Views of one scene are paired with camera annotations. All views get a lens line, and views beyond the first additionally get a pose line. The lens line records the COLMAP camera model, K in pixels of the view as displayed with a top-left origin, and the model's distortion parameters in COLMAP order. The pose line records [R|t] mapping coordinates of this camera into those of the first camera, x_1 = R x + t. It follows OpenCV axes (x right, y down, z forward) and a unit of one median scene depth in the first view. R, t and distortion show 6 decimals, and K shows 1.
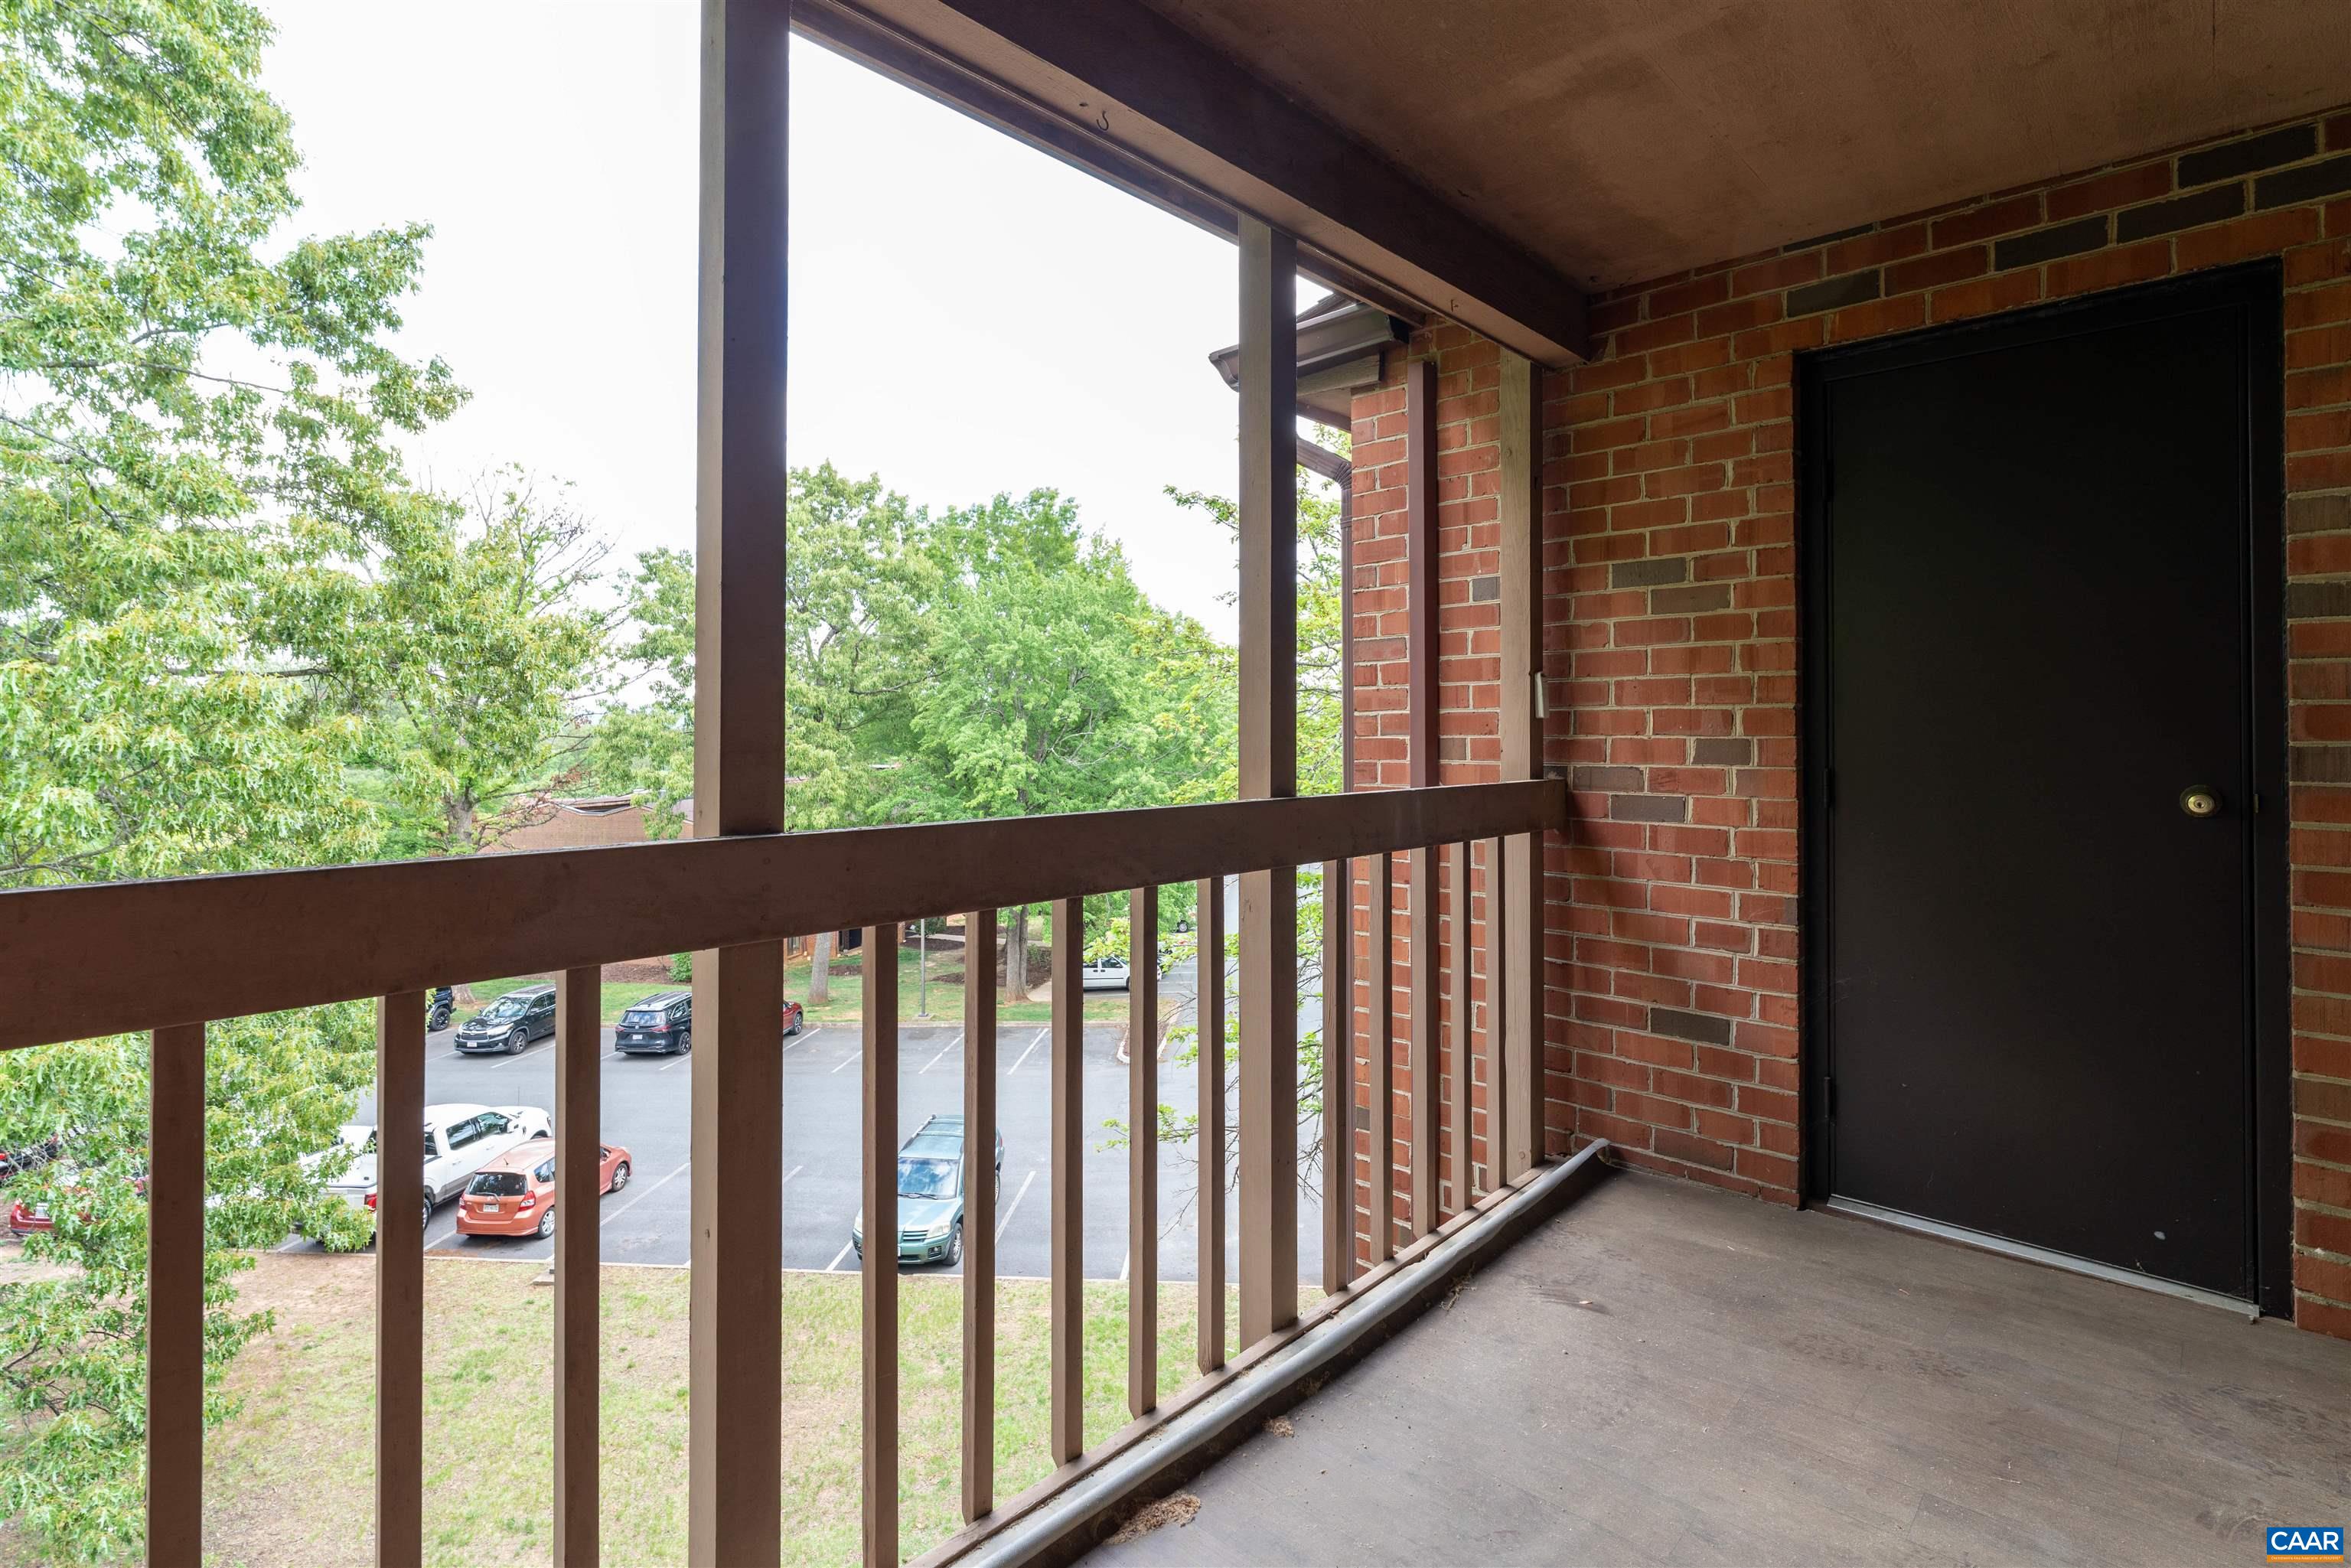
lens RADIAL K [[1105.0, 0, 1174.3], [0, 1105.0, 719.5], [0, 0, 1]] dist [-0.001066, -0.000248]
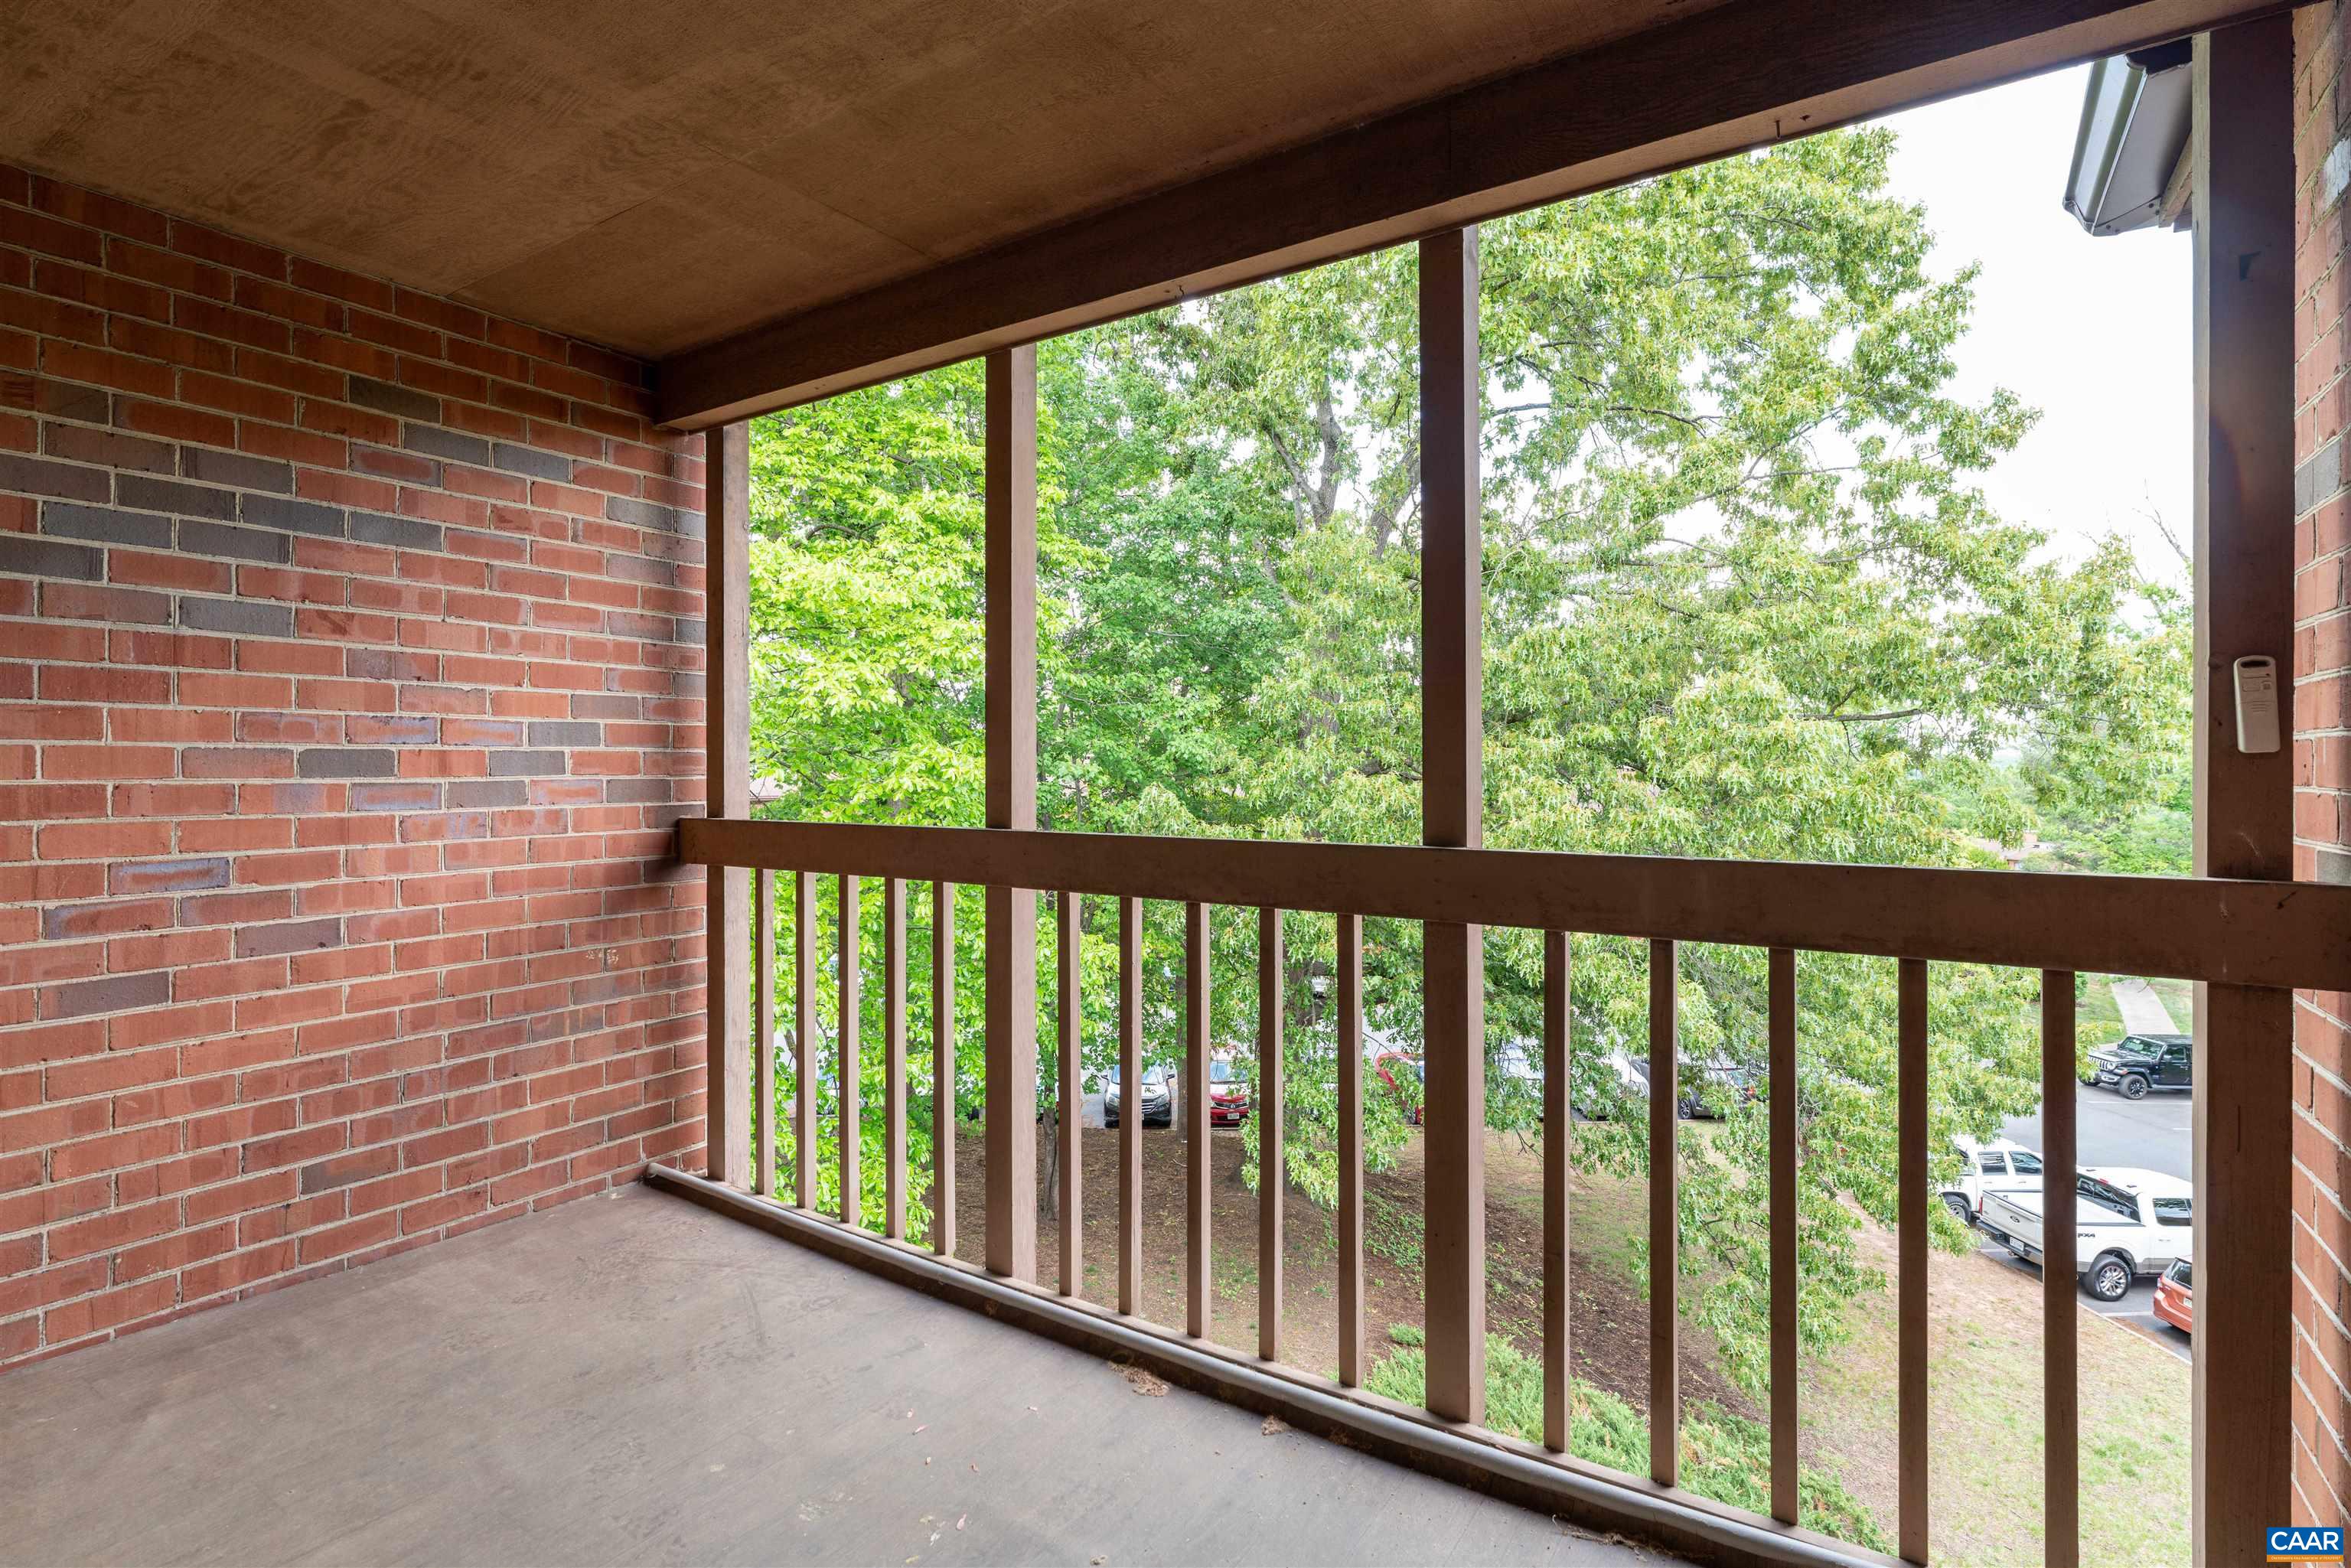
lens RADIAL K [[1113.4, 0, 1220.4], [0, 1113.4, 767.3], [0, 0, 1]] dist [-0.000567, -0.000112]
pose [[0.202975, 0.000356, -0.979184, 0.176008], [0.012066, 0.999923, 0.002865, 0.000189], [0.979109, -0.012397, 0.202956, 0.114456]]
